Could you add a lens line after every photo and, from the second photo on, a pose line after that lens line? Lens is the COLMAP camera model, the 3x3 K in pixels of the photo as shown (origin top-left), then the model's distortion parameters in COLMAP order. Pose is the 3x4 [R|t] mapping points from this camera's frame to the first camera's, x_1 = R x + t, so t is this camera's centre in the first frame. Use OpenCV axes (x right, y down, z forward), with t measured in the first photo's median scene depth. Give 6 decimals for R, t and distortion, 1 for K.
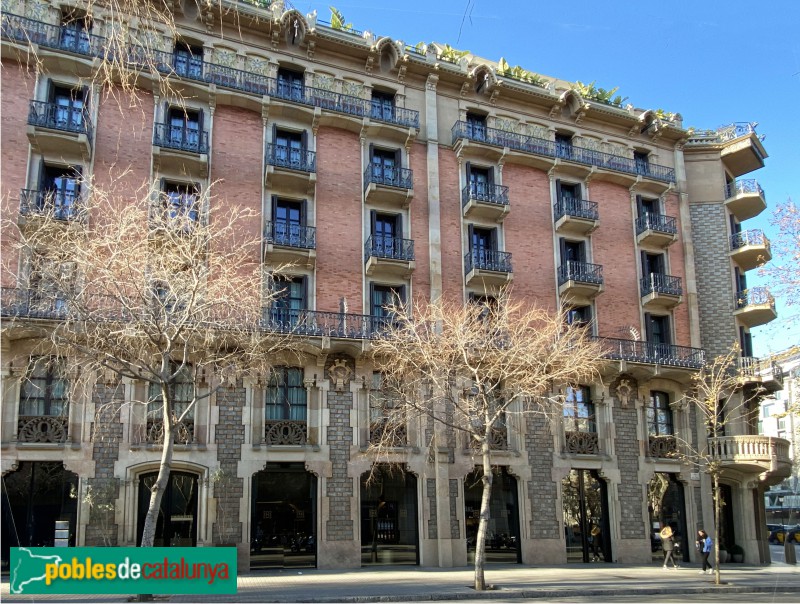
lens RADIAL K [[649.0, 0, 400.0], [0, 649.0, 302.0], [0, 0, 1]] dist [0.003296, -0.002816]
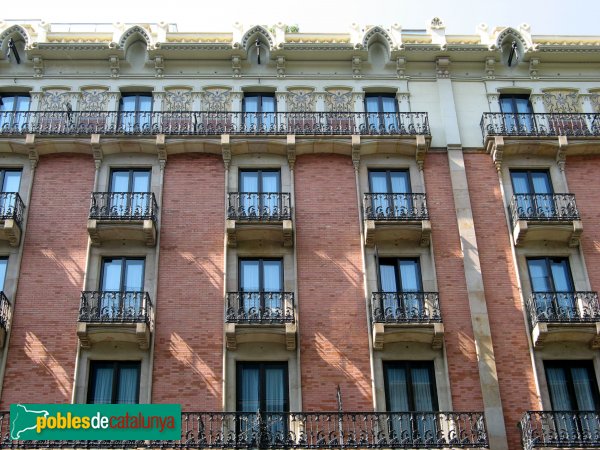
lens RADIAL K [[868.5, 0, 300.0], [0, 868.5, 225.0], [0, 0, 1]] dist [-0.115869, 0.033083]
pose [[0.890522, -0.158608, -0.426398, 0.286888], [0.067294, 0.972872, -0.221340, 0.029342], [0.449937, 0.168414, 0.877037, 0.126458]]
